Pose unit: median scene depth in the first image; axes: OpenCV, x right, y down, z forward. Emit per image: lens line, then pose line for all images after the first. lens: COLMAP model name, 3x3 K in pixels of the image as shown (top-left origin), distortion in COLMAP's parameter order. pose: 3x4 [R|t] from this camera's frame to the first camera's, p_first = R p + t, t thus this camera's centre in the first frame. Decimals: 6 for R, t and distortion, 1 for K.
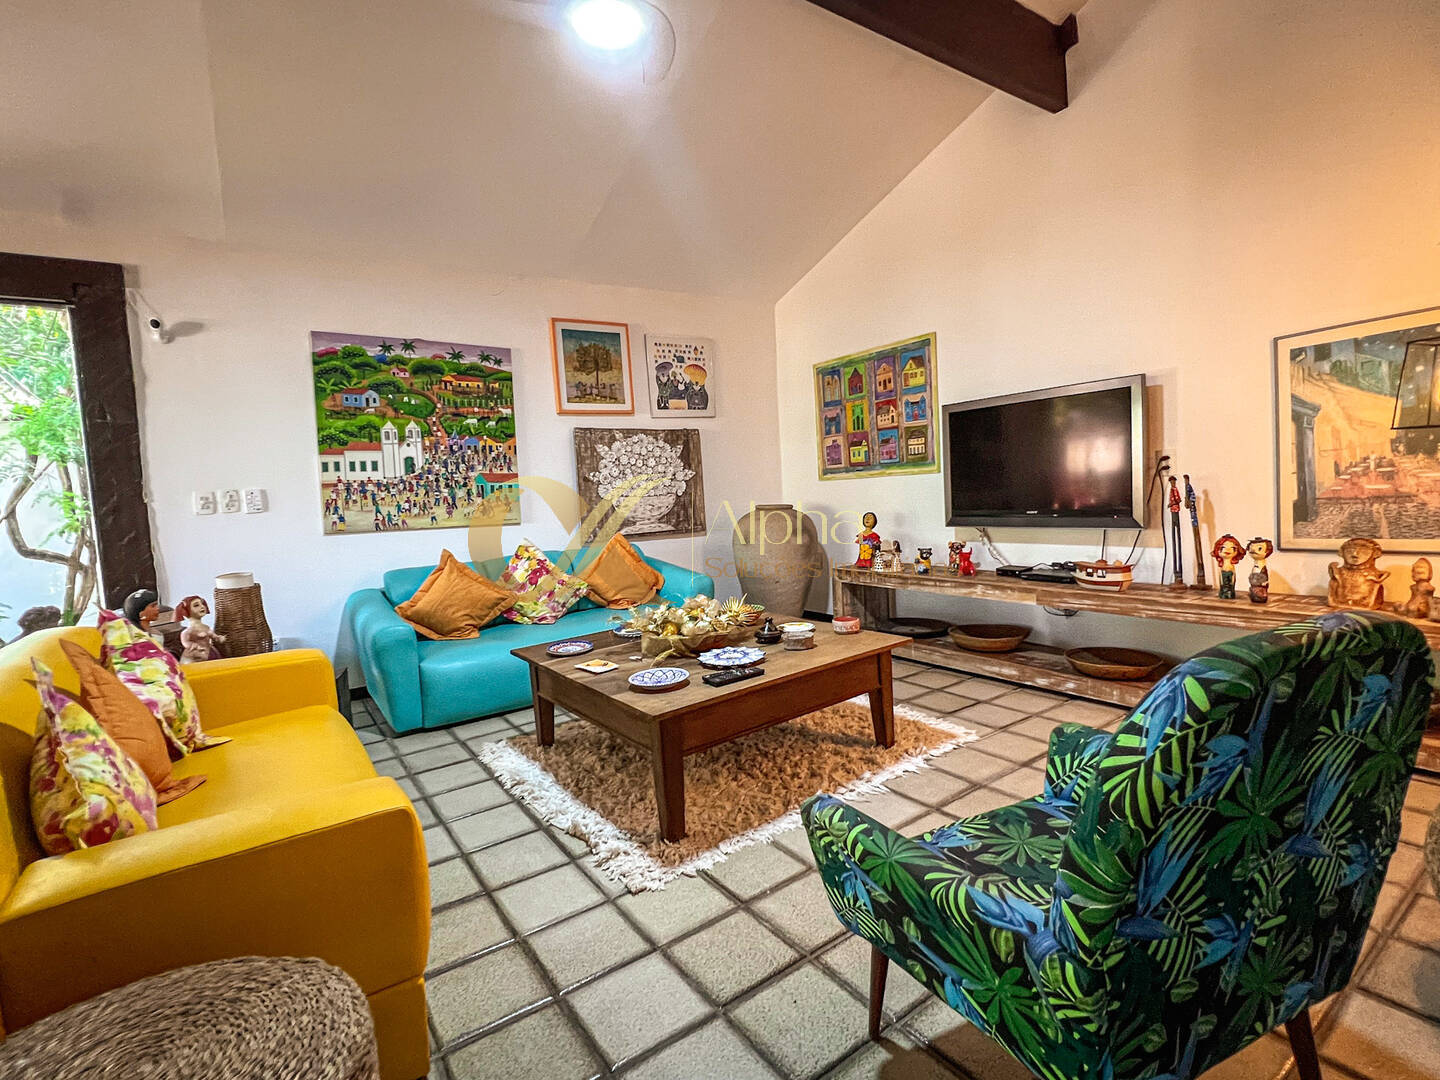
lens RADIAL K [[688.4, 0, 719.9], [0, 688.4, 533.2], [0, 0, 1]] dist [-0.009375, 0.001006]
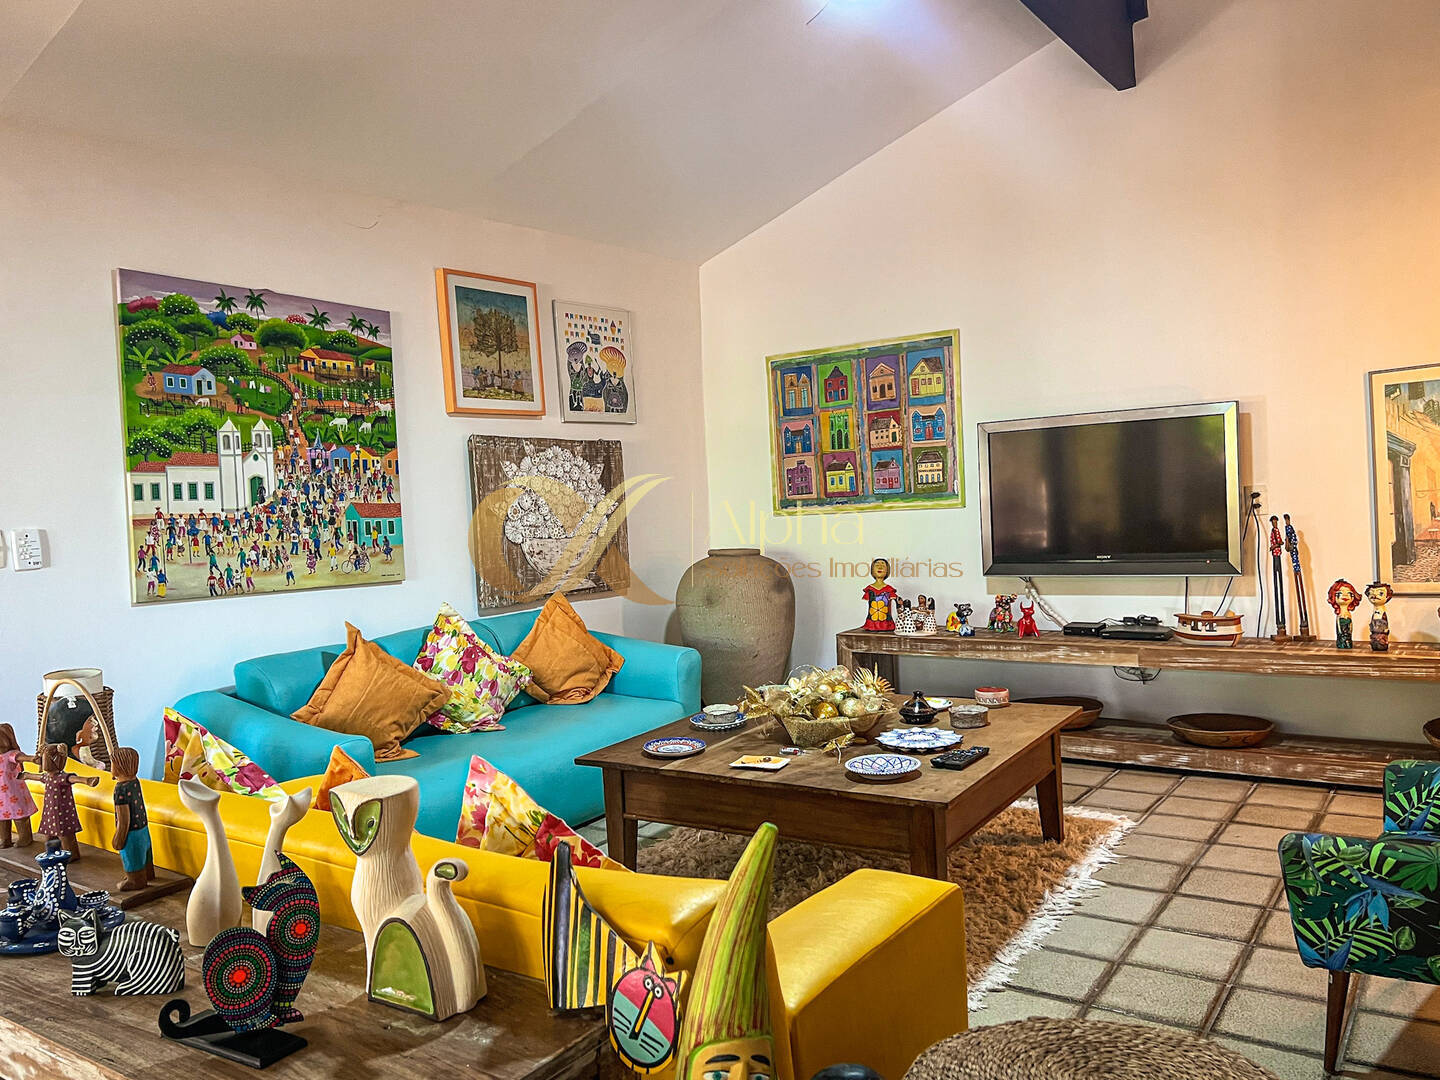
lens RADIAL K [[1122.2, 0, 719.2], [0, 1122.2, 535.9], [0, 0, 1]] dist [0.045724, -0.043984]
pose [[0.936263, -0.001535, 0.351296, -0.432046], [0.019629, 0.998657, -0.047950, 0.000020], [-0.350751, 0.051789, 0.935036, -0.106752]]
